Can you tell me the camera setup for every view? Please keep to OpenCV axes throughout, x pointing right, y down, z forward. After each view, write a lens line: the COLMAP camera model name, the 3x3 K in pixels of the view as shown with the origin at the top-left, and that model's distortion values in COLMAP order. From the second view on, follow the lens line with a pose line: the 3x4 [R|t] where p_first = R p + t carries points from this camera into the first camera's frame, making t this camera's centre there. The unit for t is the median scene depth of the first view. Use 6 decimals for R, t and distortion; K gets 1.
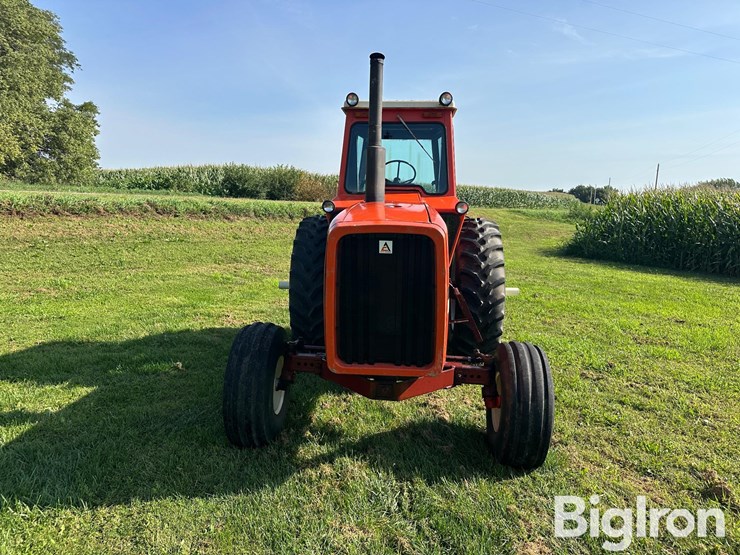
lens RADIAL K [[524.4, 0, 370.0], [0, 524.4, 277.5], [0, 0, 1]] dist [0.073610, -0.003692]
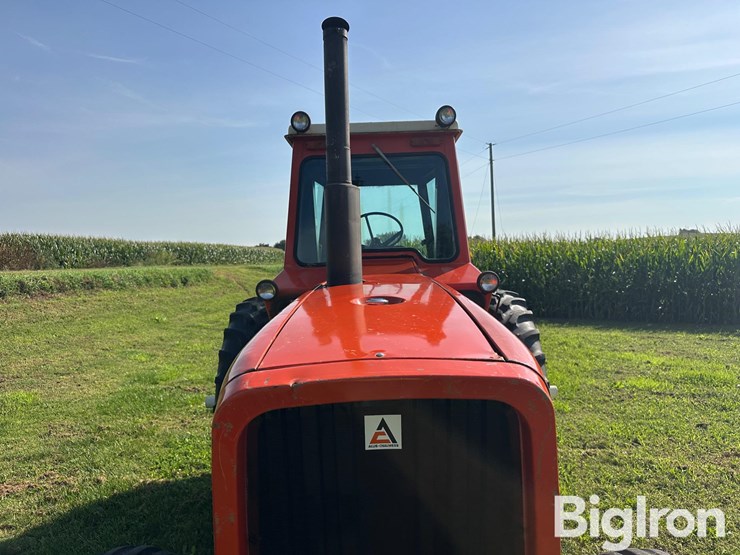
lens RADIAL K [[524.4, 0, 370.0], [0, 524.4, 277.5], [0, 0, 1]] dist [0.073610, -0.003692]
pose [[0.997030, -0.052200, 0.056629, 0.003814], [0.058239, 0.992131, -0.110838, -0.075307], [-0.050398, 0.113807, 0.992224, 0.385382]]
